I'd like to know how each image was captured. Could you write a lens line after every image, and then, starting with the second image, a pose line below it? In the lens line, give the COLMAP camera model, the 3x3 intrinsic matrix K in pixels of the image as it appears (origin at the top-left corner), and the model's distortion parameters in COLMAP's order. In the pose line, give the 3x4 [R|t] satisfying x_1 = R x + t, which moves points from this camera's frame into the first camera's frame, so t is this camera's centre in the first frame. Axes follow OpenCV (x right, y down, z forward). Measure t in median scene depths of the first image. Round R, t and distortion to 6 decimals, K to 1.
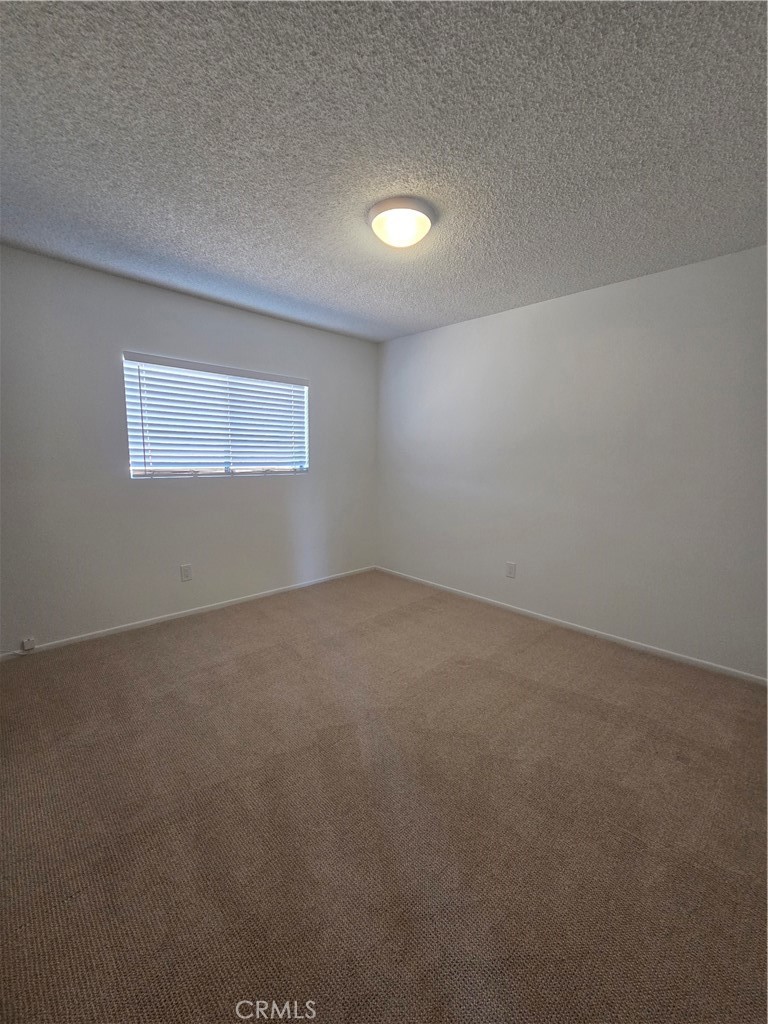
lens RADIAL K [[415.6, 0, 384.6], [0, 415.6, 509.5], [0, 0, 1]] dist [0.003358, -0.000224]
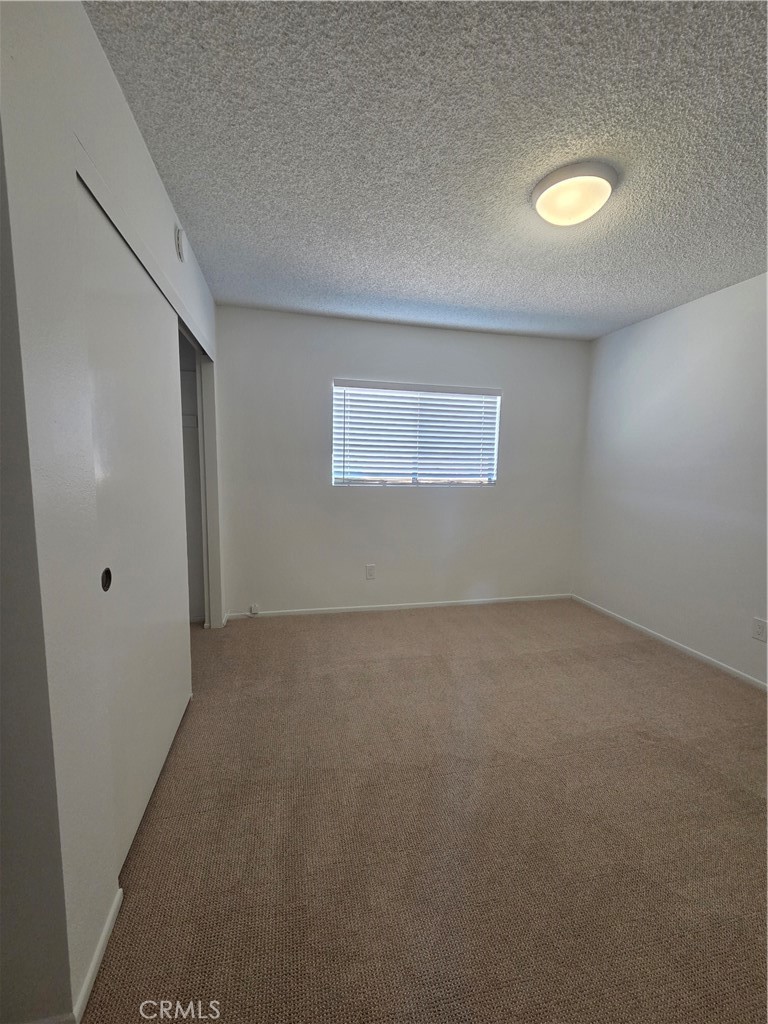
lens RADIAL K [[415.6, 0, 383.8], [0, 415.6, 510.2], [0, 0, 1]] dist [0.003358, -0.000224]
pose [[0.859162, 0.059286, -0.508258, 0.139927], [-0.075192, 0.997111, -0.010796, -0.002852], [0.506149, 0.047493, 0.861137, 0.072092]]
